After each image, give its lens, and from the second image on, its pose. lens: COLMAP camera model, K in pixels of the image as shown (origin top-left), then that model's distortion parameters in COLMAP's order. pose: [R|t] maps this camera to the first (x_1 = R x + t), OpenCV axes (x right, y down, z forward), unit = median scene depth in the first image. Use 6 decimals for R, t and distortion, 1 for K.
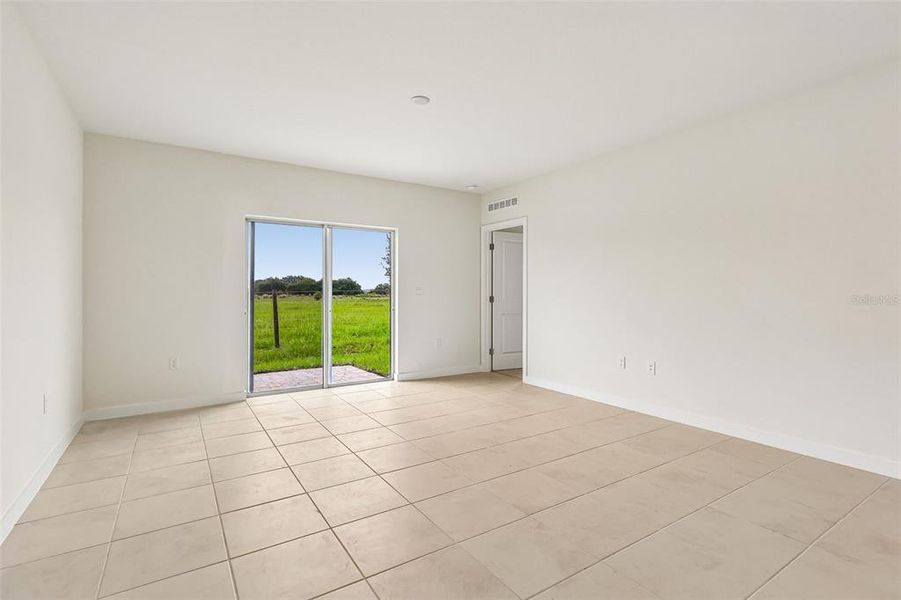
lens RADIAL K [[433.9, 0, 452.3], [0, 433.9, 293.4], [0, 0, 1]] dist [-0.002257, -0.000672]
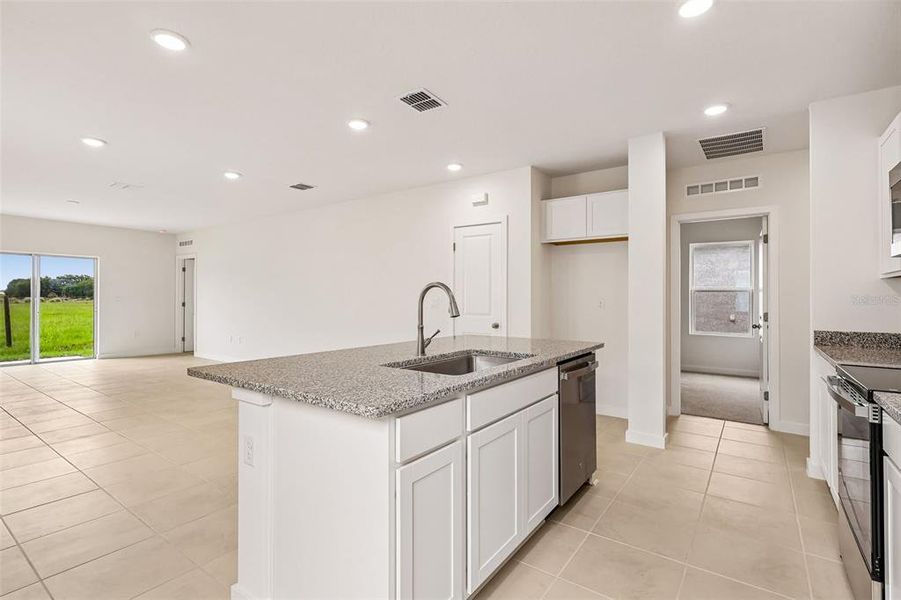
lens RADIAL K [[427.4, 0, 432.6], [0, 427.4, 298.4], [0, 0, 1]] dist [-0.000455, -0.000163]
pose [[0.938984, 0.012655, 0.343729, 0.439116], [-0.011274, 0.999918, -0.006016, -0.009430], [-0.343777, 0.001774, 0.939050, -0.761981]]
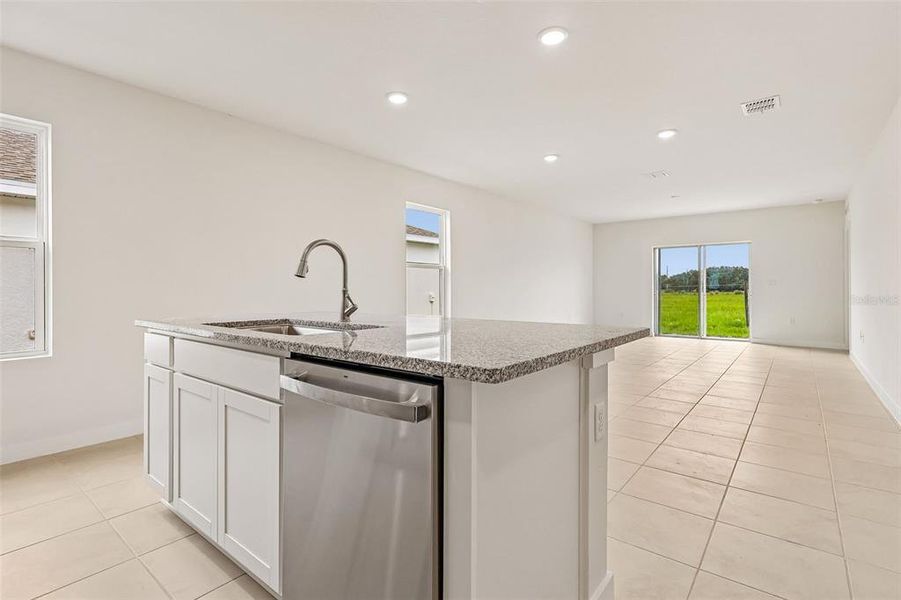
lens RADIAL K [[433.9, 0, 452.3], [0, 433.9, 293.4], [0, 0, 1]] dist [-0.002257, -0.000672]
pose [[0.313617, 0.017477, -0.949389, 0.936563], [-0.005099, 0.999847, 0.016722, 0.011116], [0.949536, -0.000403, 0.313659, -0.431996]]
